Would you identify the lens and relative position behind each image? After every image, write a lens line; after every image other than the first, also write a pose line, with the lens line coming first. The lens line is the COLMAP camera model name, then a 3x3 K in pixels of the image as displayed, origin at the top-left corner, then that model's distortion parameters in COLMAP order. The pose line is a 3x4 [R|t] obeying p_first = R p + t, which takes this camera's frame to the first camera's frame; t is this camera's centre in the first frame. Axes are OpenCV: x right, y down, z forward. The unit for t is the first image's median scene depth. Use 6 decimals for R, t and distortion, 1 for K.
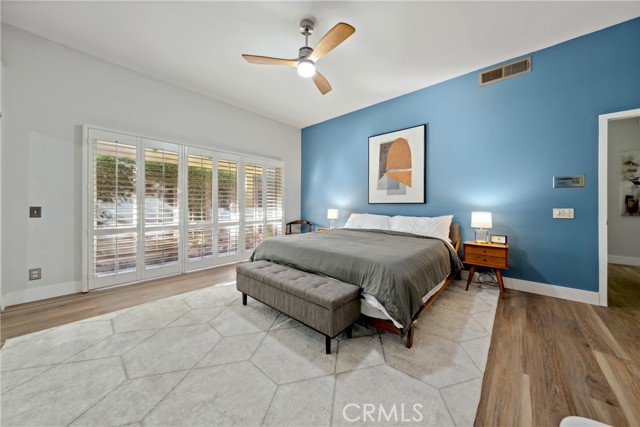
lens RADIAL K [[218.9, 0, 318.9], [0, 218.9, 205.8], [0, 0, 1]] dist [-0.000576, -0.000049]
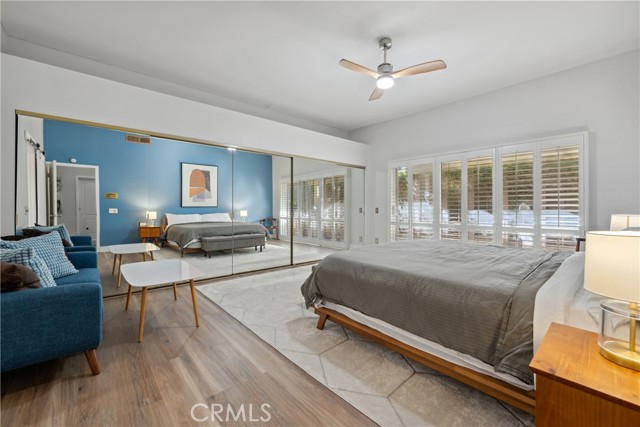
lens RADIAL K [[254.3, 0, 324.3], [0, 254.3, 208.6], [0, 0, 1]] dist [0.000918, -0.000043]
pose [[-0.084573, 0.001920, -0.996415, 1.232963], [-0.000221, 0.999998, 0.001946, 0.006813], [0.996417, 0.000385, -0.084573, 0.809223]]
